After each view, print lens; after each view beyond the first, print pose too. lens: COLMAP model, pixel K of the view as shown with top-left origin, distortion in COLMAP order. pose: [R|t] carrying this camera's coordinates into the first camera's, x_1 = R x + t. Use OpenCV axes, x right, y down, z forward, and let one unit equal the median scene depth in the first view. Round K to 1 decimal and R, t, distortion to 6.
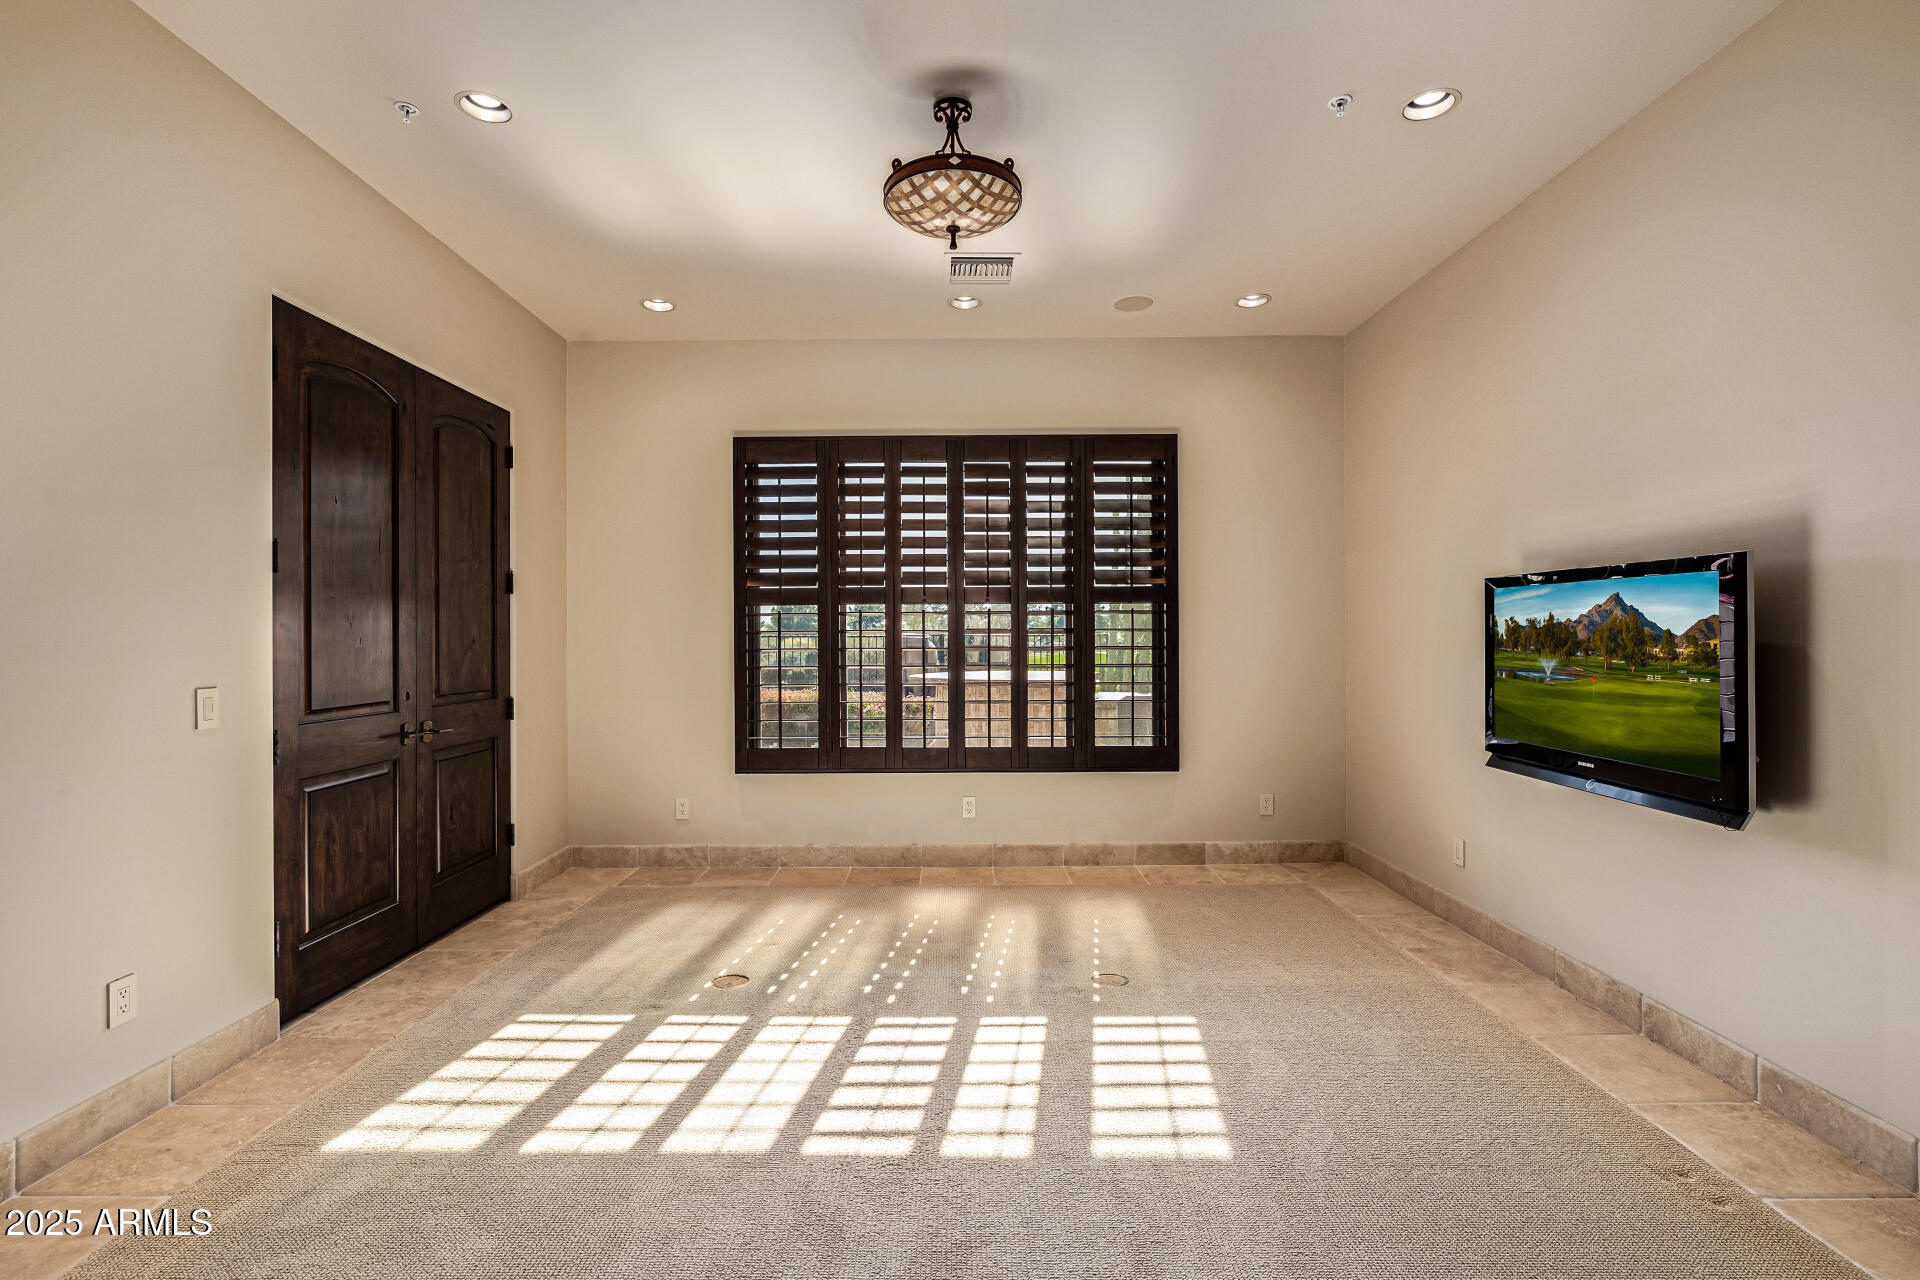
lens RADIAL K [[857.1, 0, 916.8], [0, 857.1, 681.4], [0, 0, 1]] dist [-0.000272, 0.000184]
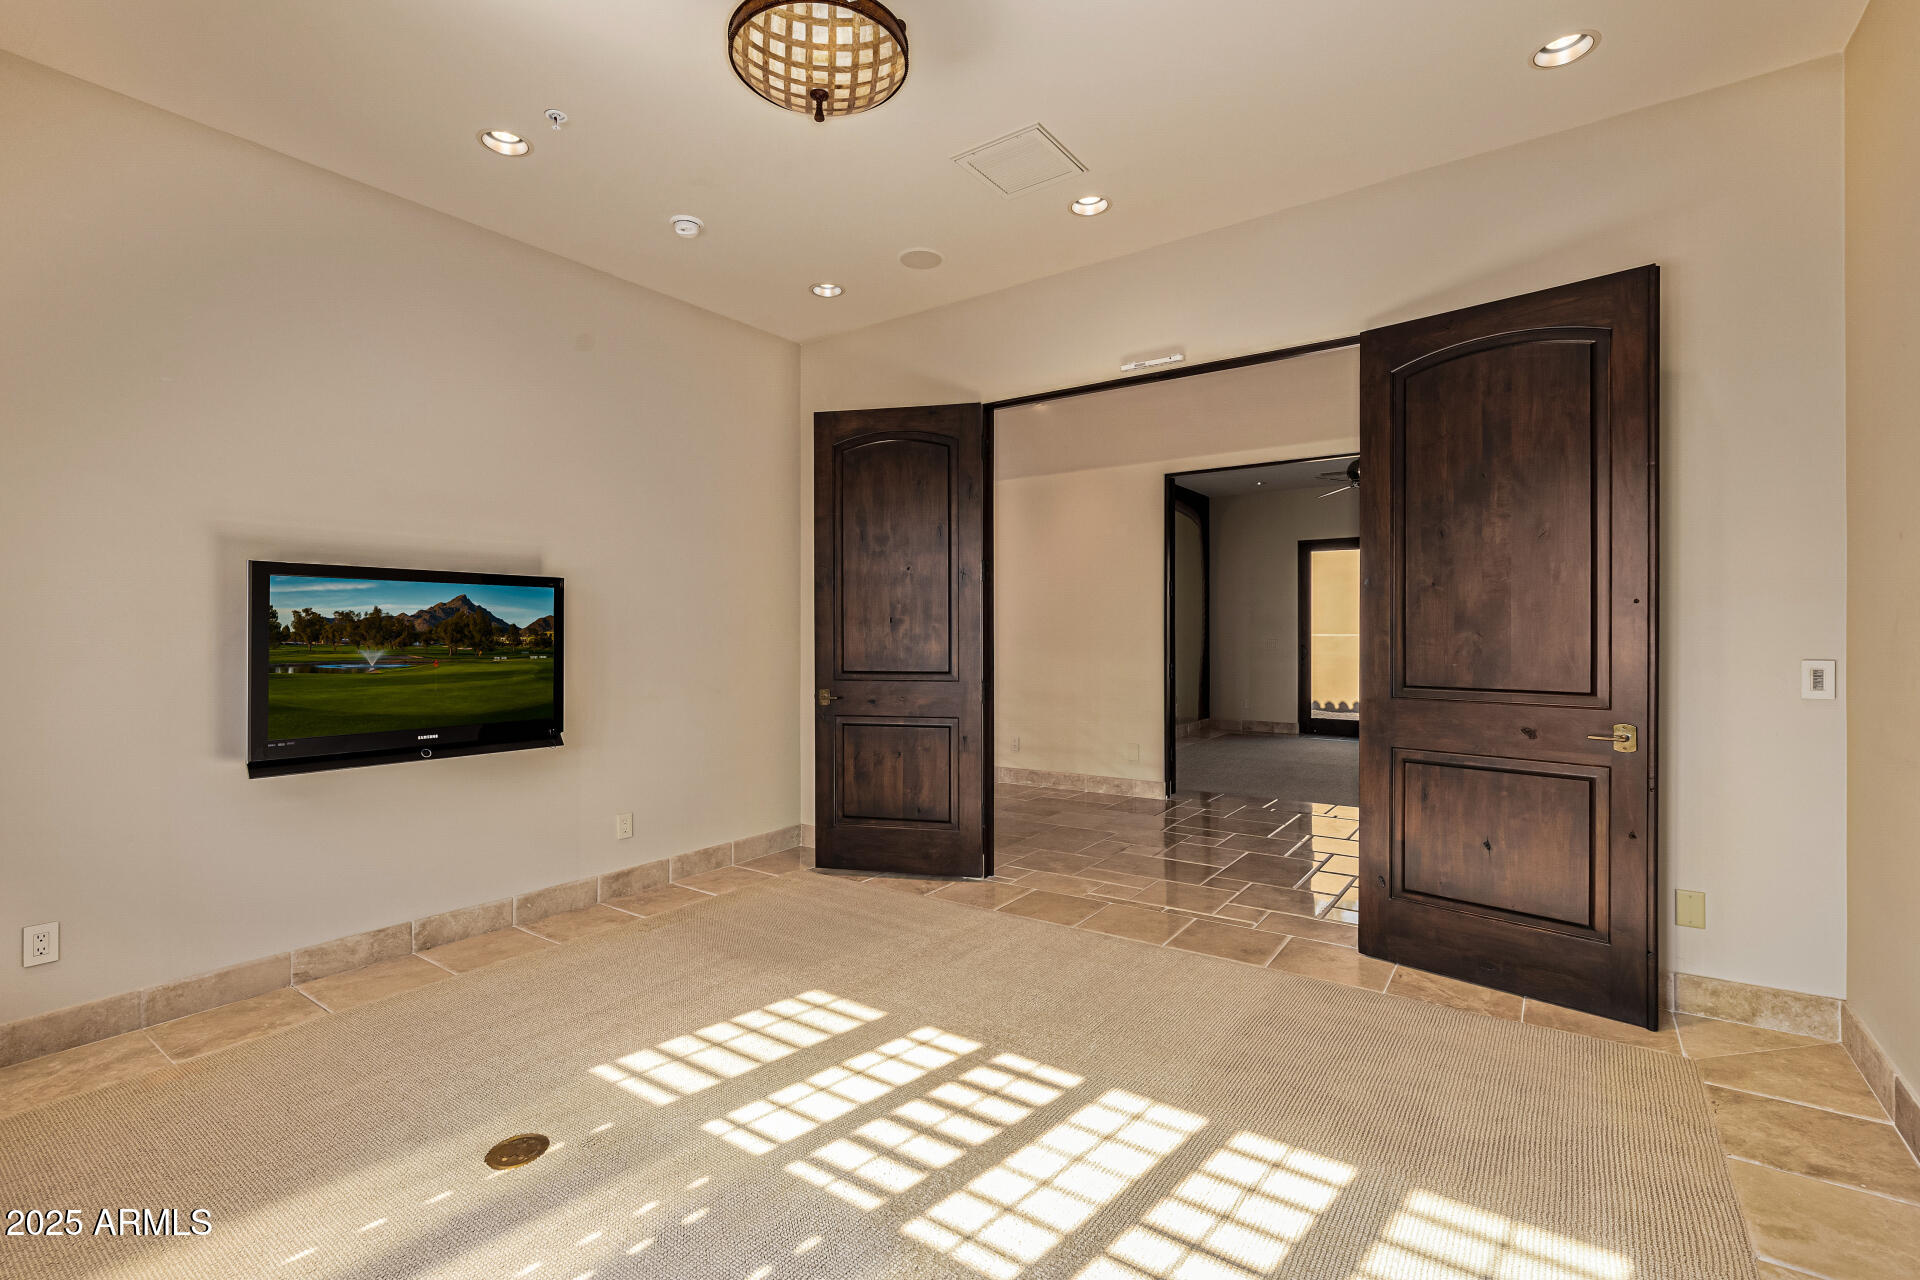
lens RADIAL K [[877.9, 0, 973.3], [0, 877.9, 637.9], [0, 0, 1]] dist [-0.006442, 0.000006]
pose [[-0.843970, -0.000691, 0.536390, -0.503128], [0.031413, 0.998219, 0.050714, -0.077334], [-0.535470, 0.059651, -0.842445, 1.608507]]
